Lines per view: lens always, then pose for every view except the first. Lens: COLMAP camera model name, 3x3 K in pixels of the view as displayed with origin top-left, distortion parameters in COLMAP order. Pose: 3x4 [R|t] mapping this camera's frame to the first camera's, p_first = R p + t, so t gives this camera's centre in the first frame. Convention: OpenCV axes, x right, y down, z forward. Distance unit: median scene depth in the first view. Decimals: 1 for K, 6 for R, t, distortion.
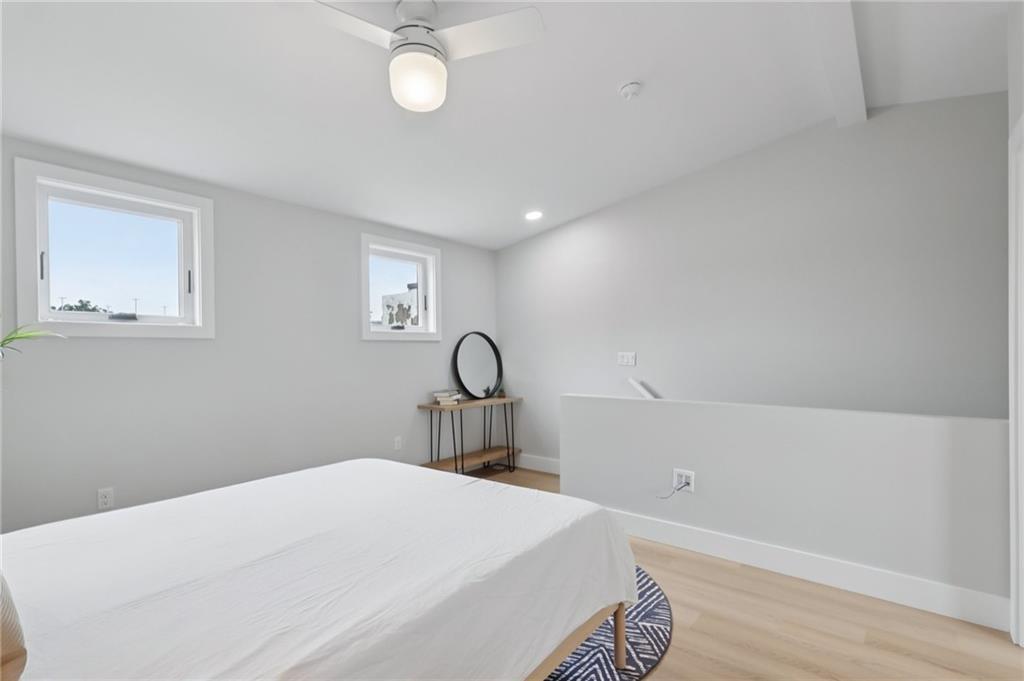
lens RADIAL K [[485.4, 0, 515.5], [0, 485.4, 342.9], [0, 0, 1]] dist [-0.000448, -0.001618]
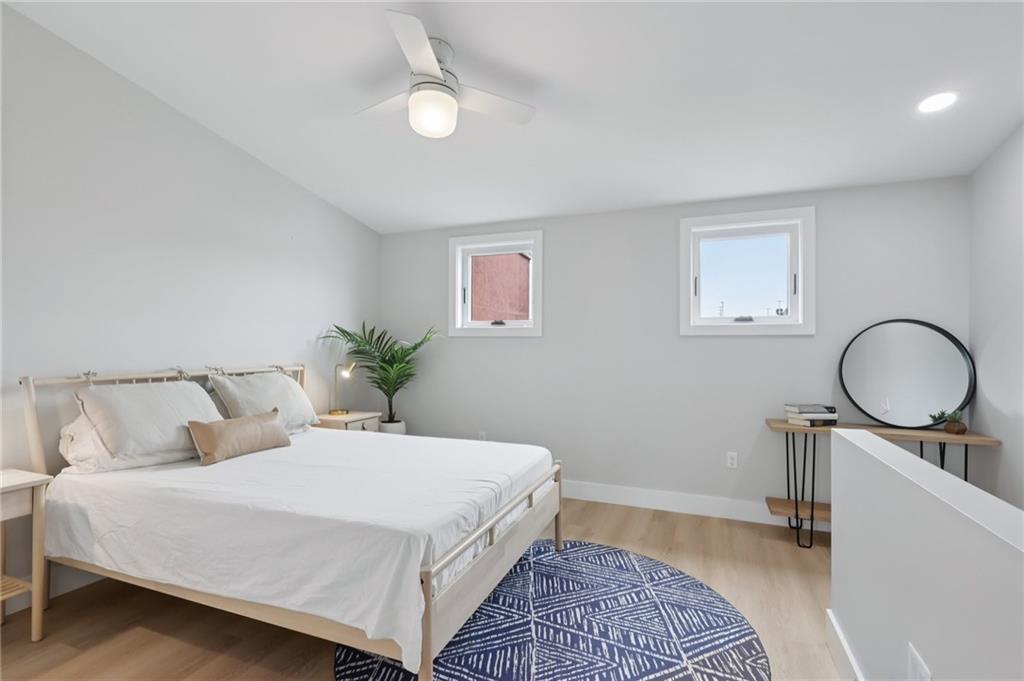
lens RADIAL K [[485.4, 0, 507.5], [0, 485.4, 343.4], [0, 0, 1]] dist [-0.000448, -0.001618]
pose [[0.264122, -0.002716, -0.964485, 0.435080], [0.004932, 0.999987, -0.001466, 0.007491], [0.964477, -0.004370, 0.264132, 0.400318]]
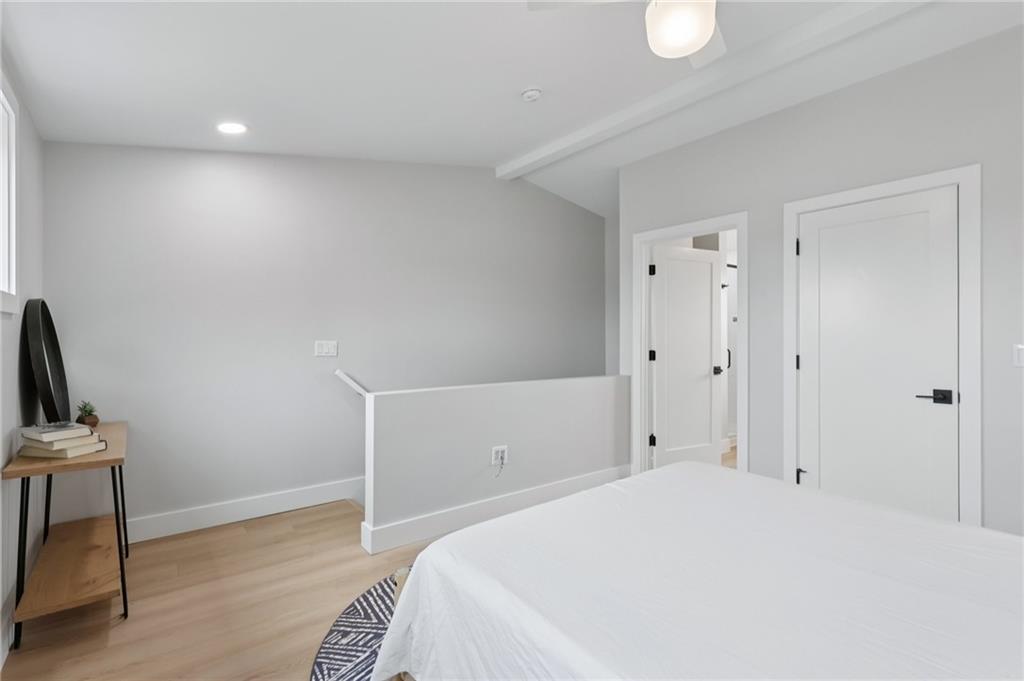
lens RADIAL K [[485.4, 0, 506.9], [0, 485.4, 338.2], [0, 0, 1]] dist [-0.000448, -0.001618]
pose [[0.245135, 0.003632, 0.969482, -0.500775], [-0.012728, 0.999919, -0.000527, 0.011157], [-0.969405, -0.012210, 0.245161, 0.496077]]
